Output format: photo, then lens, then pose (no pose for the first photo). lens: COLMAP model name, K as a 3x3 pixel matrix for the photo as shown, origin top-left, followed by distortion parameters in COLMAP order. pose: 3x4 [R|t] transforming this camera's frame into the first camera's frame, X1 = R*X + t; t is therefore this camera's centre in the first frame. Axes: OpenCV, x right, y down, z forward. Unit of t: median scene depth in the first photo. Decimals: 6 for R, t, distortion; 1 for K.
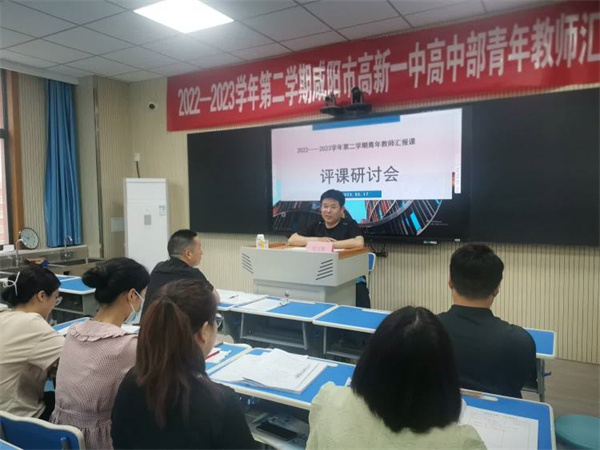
lens RADIAL K [[452.9, 0, 295.7], [0, 452.9, 227.0], [0, 0, 1]] dist [0.081687, -0.094460]
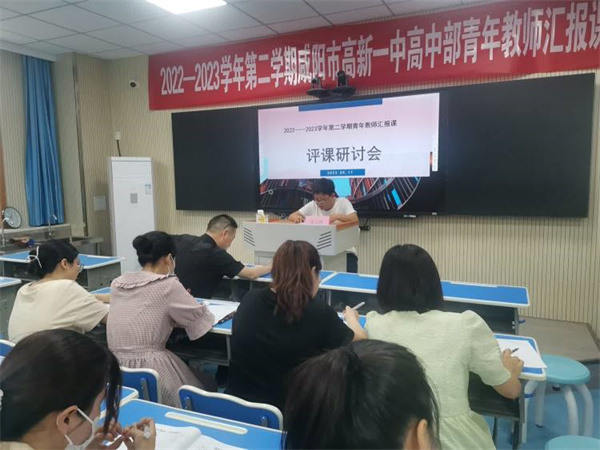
lens RADIAL K [[452.9, 0, 296.6], [0, 452.9, 227.9], [0, 0, 1]] dist [0.081687, -0.094460]
pose [[0.995680, -0.013194, 0.091904, -0.072337], [0.008960, 0.998886, 0.046324, 0.008160], [-0.092413, -0.045300, 0.994690, -0.061901]]
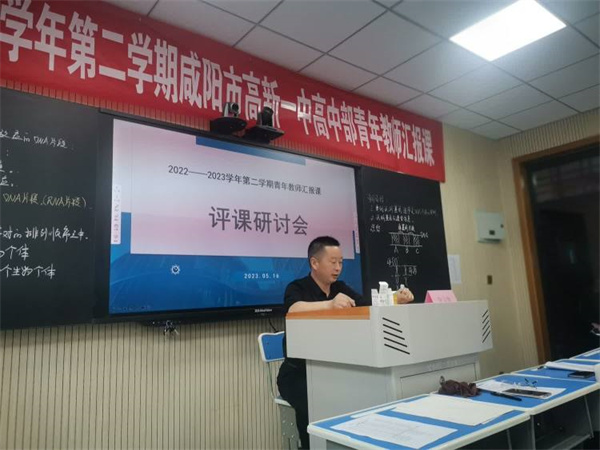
lens RADIAL K [[452.9, 0, 308.1], [0, 452.9, 221.5], [0, 0, 1]] dist [0.081687, -0.094460]
pose [[0.352436, 0.156600, 0.922640, -0.501110], [0.101833, 0.973628, -0.204153, 0.038535], [-0.930279, 0.165906, 0.327195, 0.705208]]
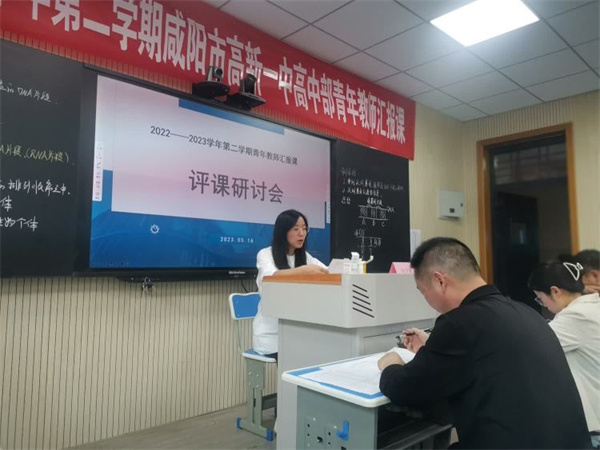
lens RADIAL K [[452.9, 0, 309.6], [0, 452.9, 223.4], [0, 0, 1]] dist [0.081687, -0.094460]
pose [[0.266045, 0.101595, 0.958592, -0.539420], [0.052892, 0.991394, -0.119751, 0.037533], [-0.962508, 0.082561, 0.258382, 0.711351]]
